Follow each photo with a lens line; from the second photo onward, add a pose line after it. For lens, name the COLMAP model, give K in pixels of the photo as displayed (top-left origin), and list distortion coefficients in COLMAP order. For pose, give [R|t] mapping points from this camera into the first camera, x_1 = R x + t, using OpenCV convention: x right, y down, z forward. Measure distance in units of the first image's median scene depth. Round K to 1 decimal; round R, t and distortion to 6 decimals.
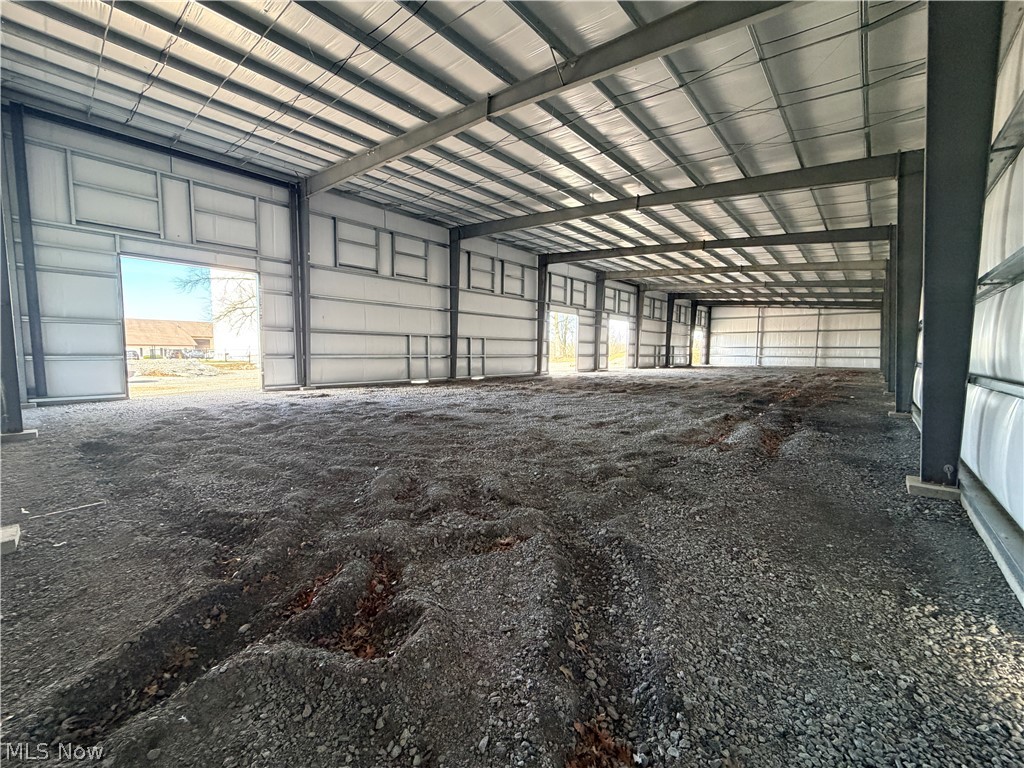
lens RADIAL K [[408.9, 0, 510.1], [0, 408.9, 385.7], [0, 0, 1]] dist [0.000127, 0.000312]
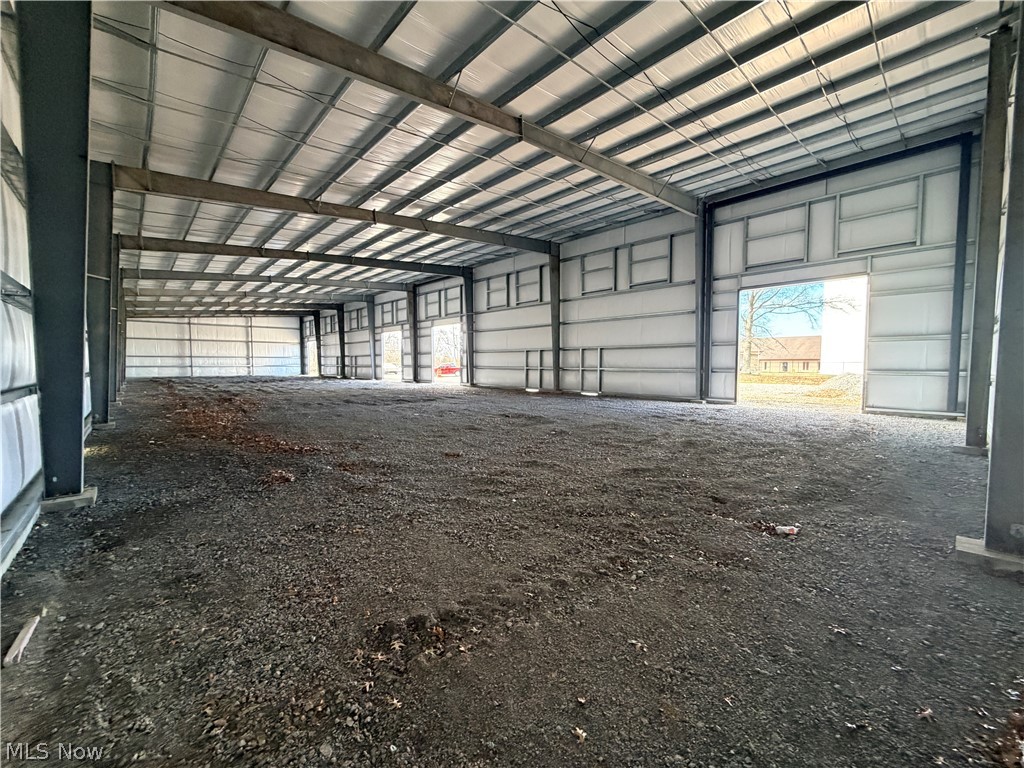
lens RADIAL K [[408.9, 0, 510.1], [0, 408.9, 385.7], [0, 0, 1]] dist [0.000127, 0.000312]
pose [[-0.091260, 0.044224, -0.994845, 0.878705], [-0.083808, 0.995128, 0.051925, -0.073137], [0.992294, 0.088115, -0.087109, 0.979033]]
